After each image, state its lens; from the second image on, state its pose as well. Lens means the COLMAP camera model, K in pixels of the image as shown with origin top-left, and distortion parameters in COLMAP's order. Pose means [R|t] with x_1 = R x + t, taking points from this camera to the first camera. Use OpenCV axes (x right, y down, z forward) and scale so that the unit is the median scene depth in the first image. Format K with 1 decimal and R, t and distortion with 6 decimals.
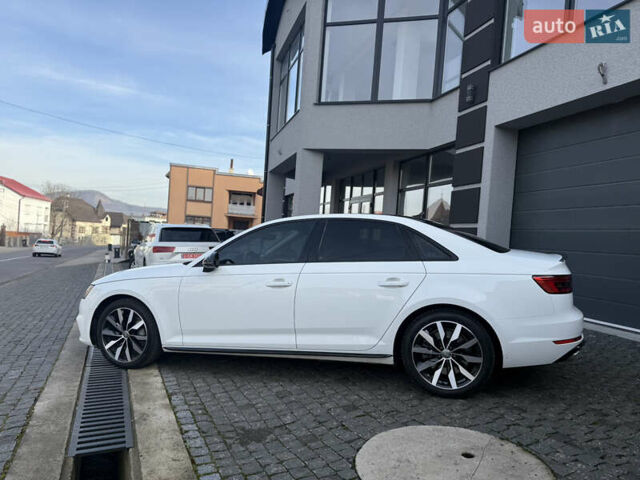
lens RADIAL K [[451.4, 0, 318.5], [0, 451.4, 241.1], [0, 0, 1]] dist [0.045917, -0.057956]
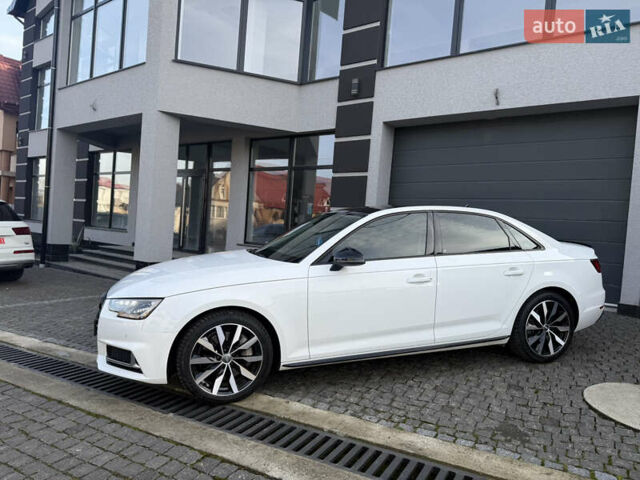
lens RADIAL K [[451.4, 0, 318.5], [0, 451.4, 241.1], [0, 0, 1]] dist [0.045917, -0.057956]
pose [[0.809628, -0.022159, 0.586525, -0.790299], [-0.013595, 0.998311, 0.056482, -0.037037], [-0.586786, -0.053703, 0.807959, 0.332609]]
